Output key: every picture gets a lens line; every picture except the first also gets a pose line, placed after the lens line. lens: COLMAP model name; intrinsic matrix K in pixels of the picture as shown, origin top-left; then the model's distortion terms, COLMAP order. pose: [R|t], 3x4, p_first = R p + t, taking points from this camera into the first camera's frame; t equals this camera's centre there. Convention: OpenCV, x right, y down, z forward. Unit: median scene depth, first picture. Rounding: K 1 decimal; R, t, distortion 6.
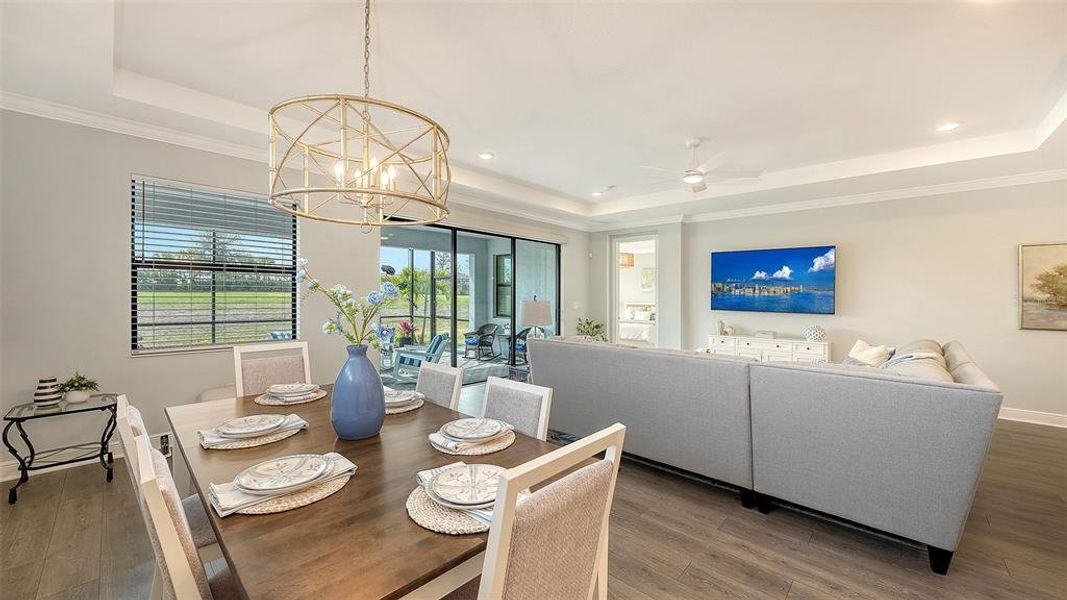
lens RADIAL K [[412.2, 0, 531.6], [0, 412.2, 288.5], [0, 0, 1]] dist [-0.001488, -0.000015]
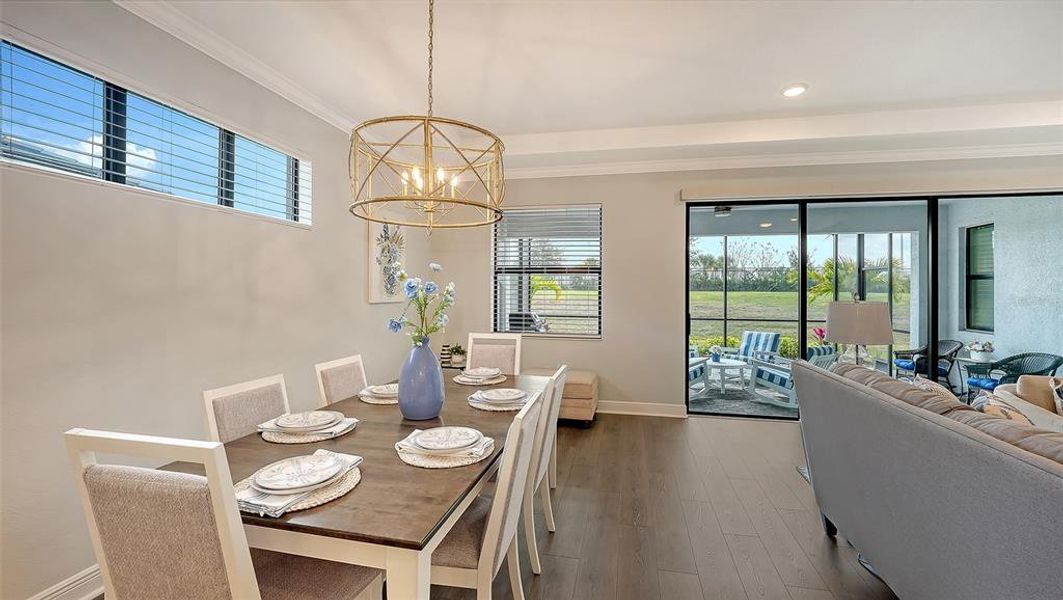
lens RADIAL K [[439.7, 0, 519.4], [0, 439.7, 288.3], [0, 0, 1]] dist [-0.031943, -0.000005]
pose [[0.493272, -0.010465, -0.869812, 0.211309], [0.011999, 0.999914, -0.005225, 0.004753], [0.869792, -0.007859, 0.493355, 0.182303]]
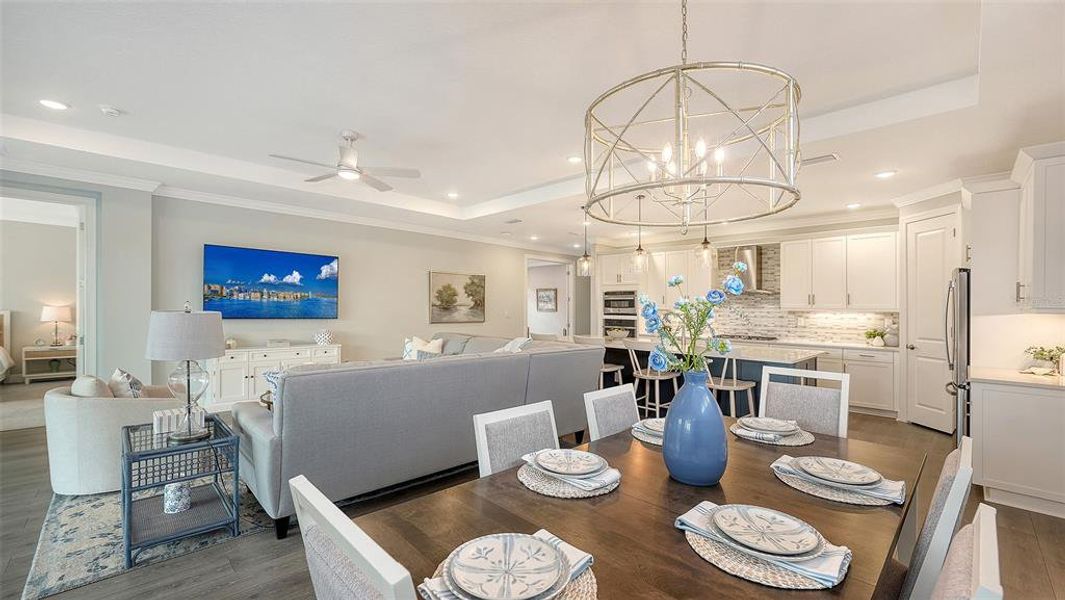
lens RADIAL K [[428.1, 0, 531.1], [0, 428.1, 310.3], [0, 0, 1]] dist [-0.000979, -0.000180]
pose [[0.073803, -0.016061, 0.997143, -0.341042], [-0.028873, 0.999417, 0.018235, 0.003906], [-0.996855, -0.030137, 0.073296, 0.352598]]
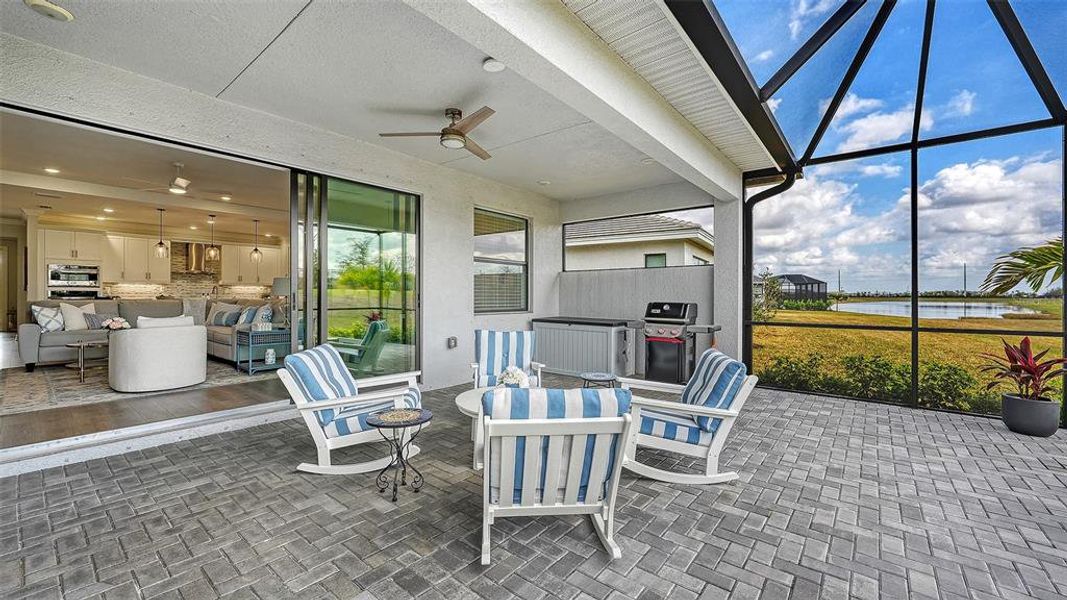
lens RADIAL K [[428.9, 0, 532.1], [0, 428.9, 310.4], [0, 0, 1]] dist [-0.000979, -0.000180]
pose [[-0.998987, -0.014706, -0.042522, -0.481661], [-0.015515, 0.999704, 0.018753, 0.060874], [0.042233, 0.019394, -0.998920, 1.674135]]
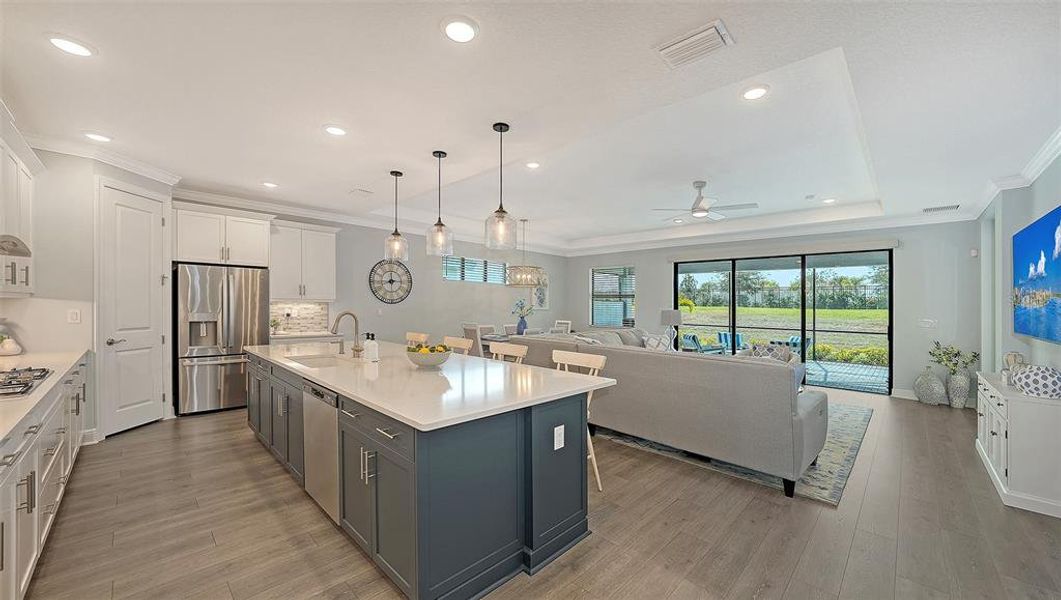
lens RADIAL K [[393.4, 0, 525.3], [0, 393.4, 300.3], [0, 0, 1]] dist [-0.007041, 0.000426]
pose [[-0.053577, -0.021345, -0.998336, 1.093822], [0.000766, 0.999770, -0.021416, 0.016885], [0.998563, -0.001912, -0.053549, 0.362747]]
